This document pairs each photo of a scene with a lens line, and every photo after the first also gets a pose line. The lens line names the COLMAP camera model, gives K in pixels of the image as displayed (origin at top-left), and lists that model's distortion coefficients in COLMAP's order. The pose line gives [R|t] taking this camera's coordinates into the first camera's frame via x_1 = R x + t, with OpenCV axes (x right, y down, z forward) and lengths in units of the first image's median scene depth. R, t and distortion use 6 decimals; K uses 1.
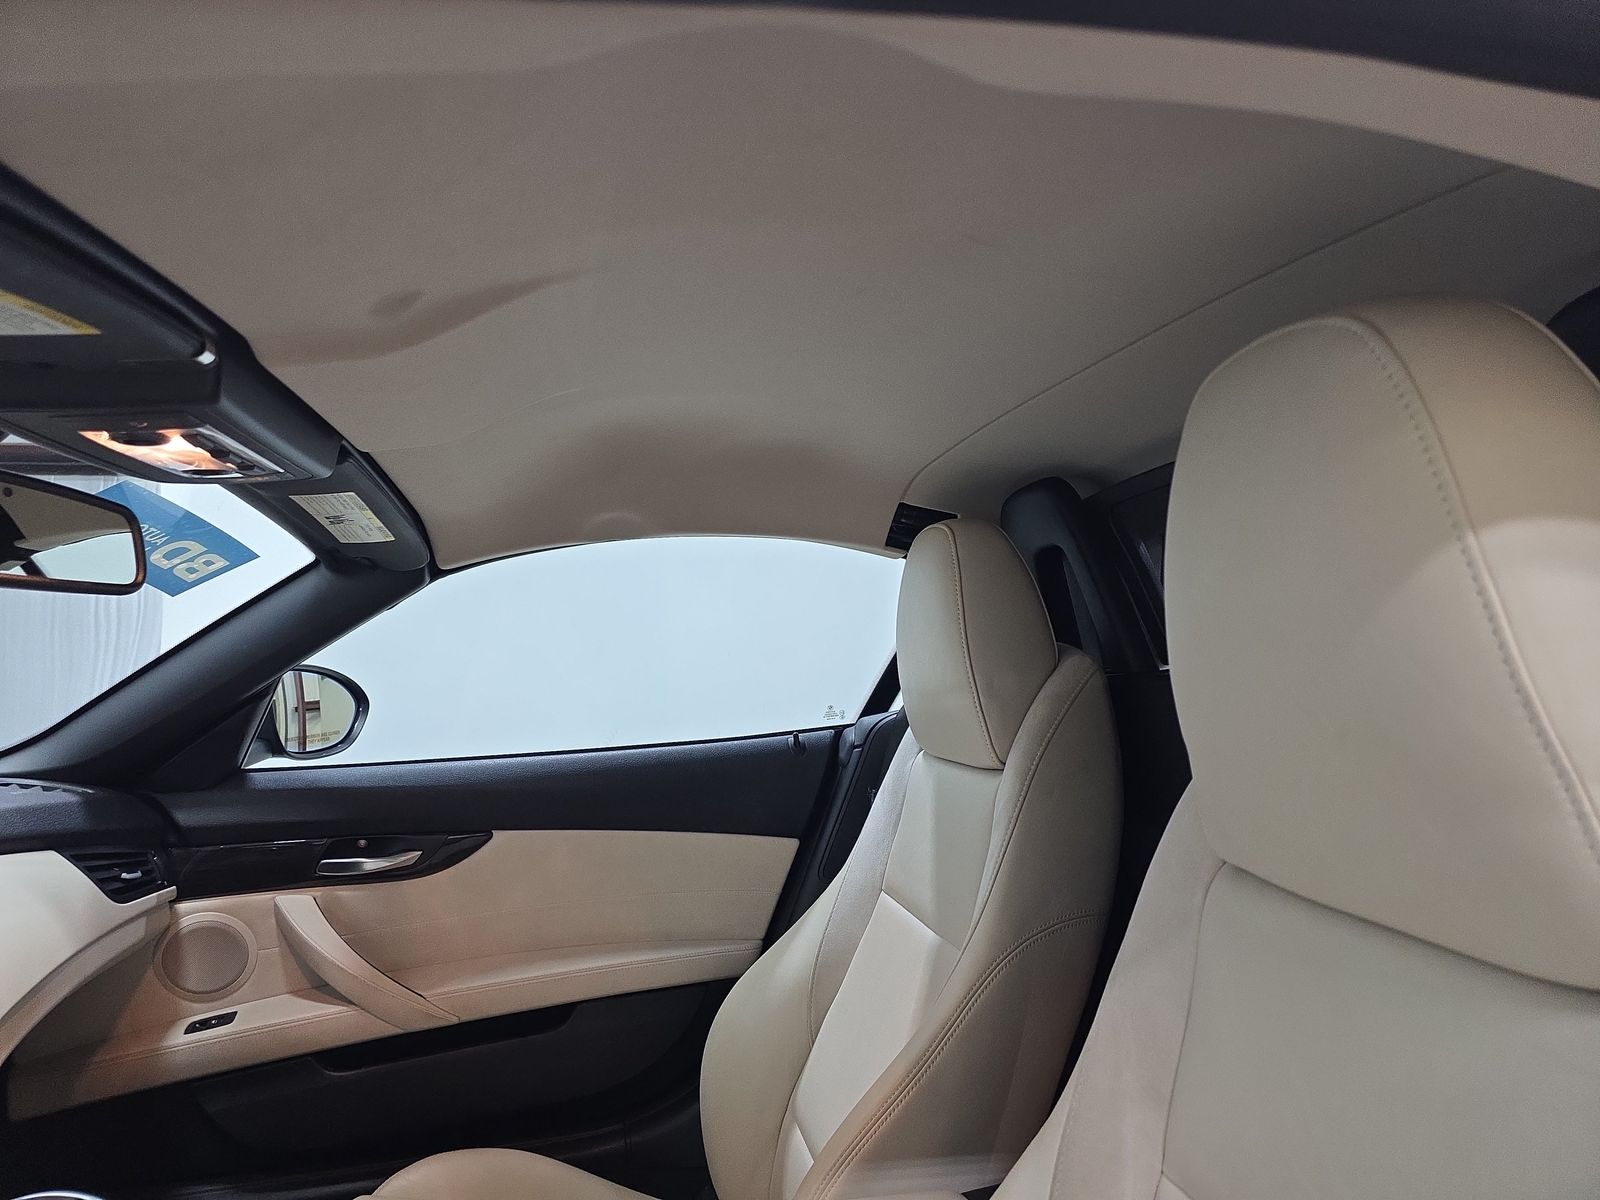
lens RADIAL K [[1106.0, 0, 804.3], [0, 1106.0, 609.6], [0, 0, 1]] dist [0.066504, -0.069745]
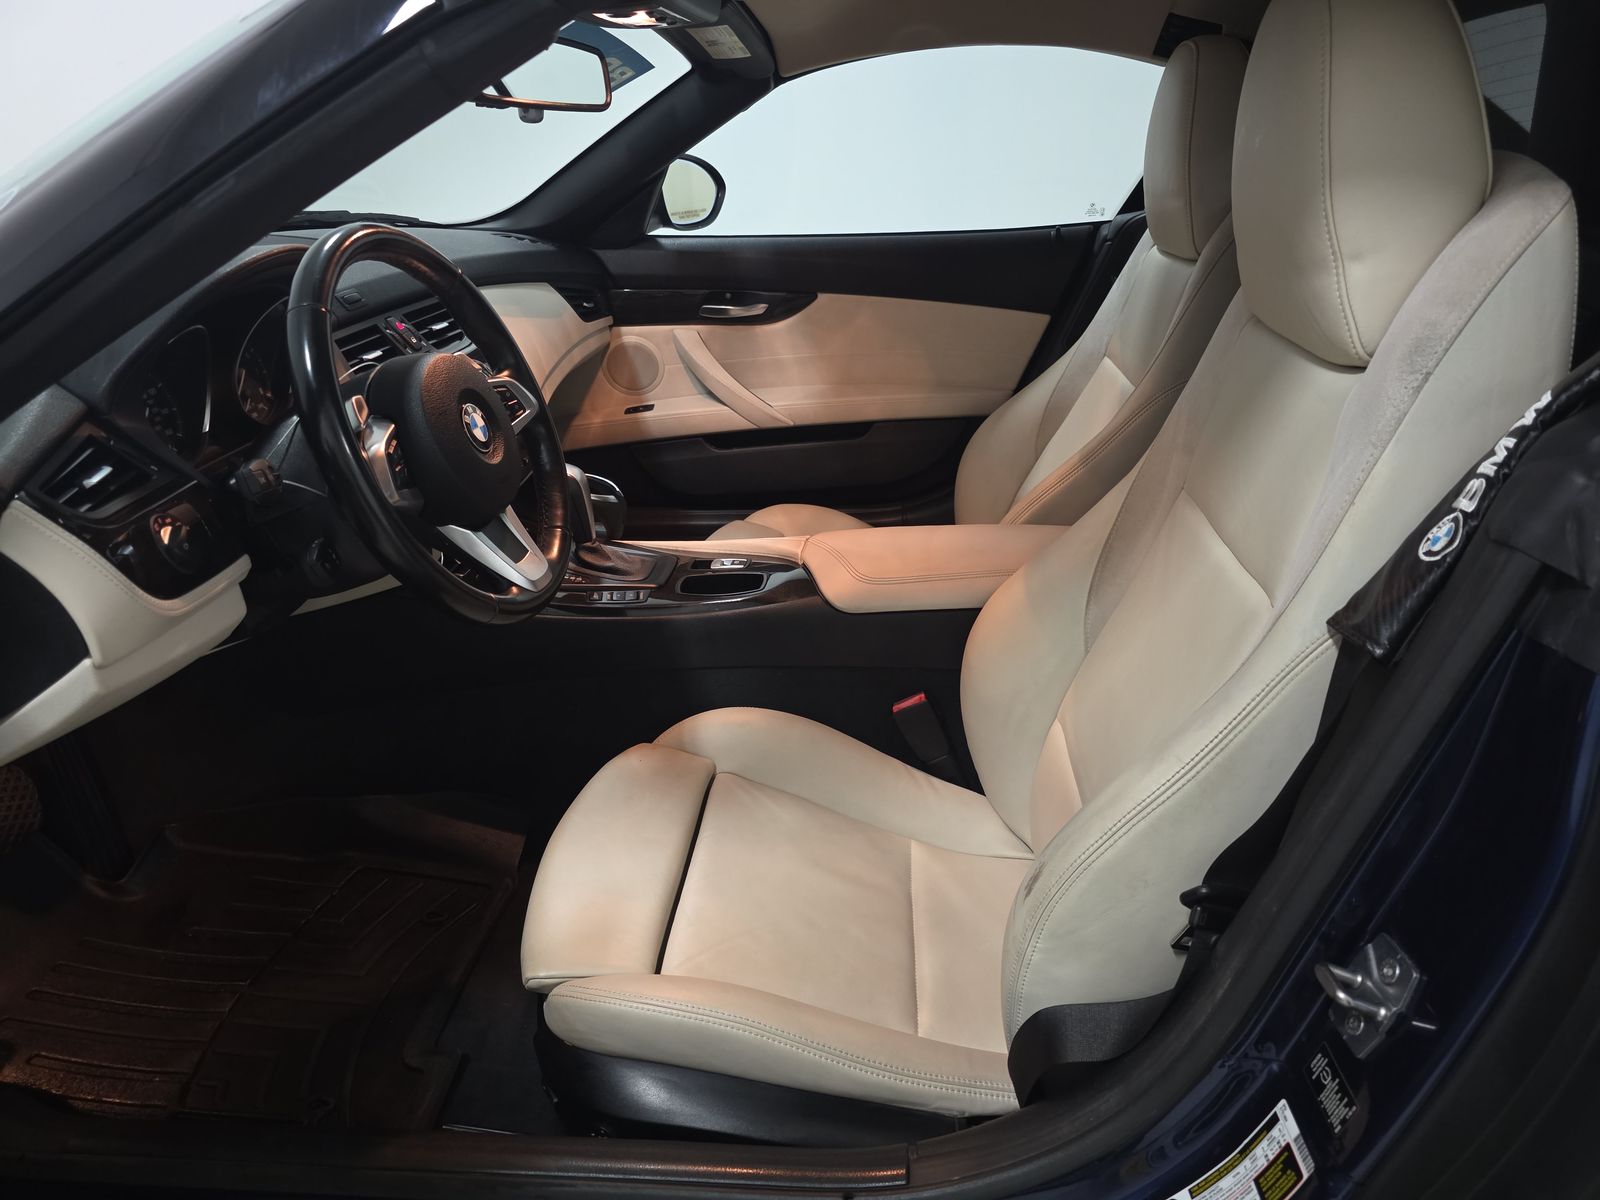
lens RADIAL K [[1106.0, 0, 804.3], [0, 1106.0, 609.6], [0, 0, 1]] dist [0.066504, -0.069745]
pose [[0.961215, 0.128224, -0.244182, 0.090059], [-0.011016, 0.902498, 0.430552, -0.038213], [0.275581, -0.411163, 0.868907, -0.359940]]
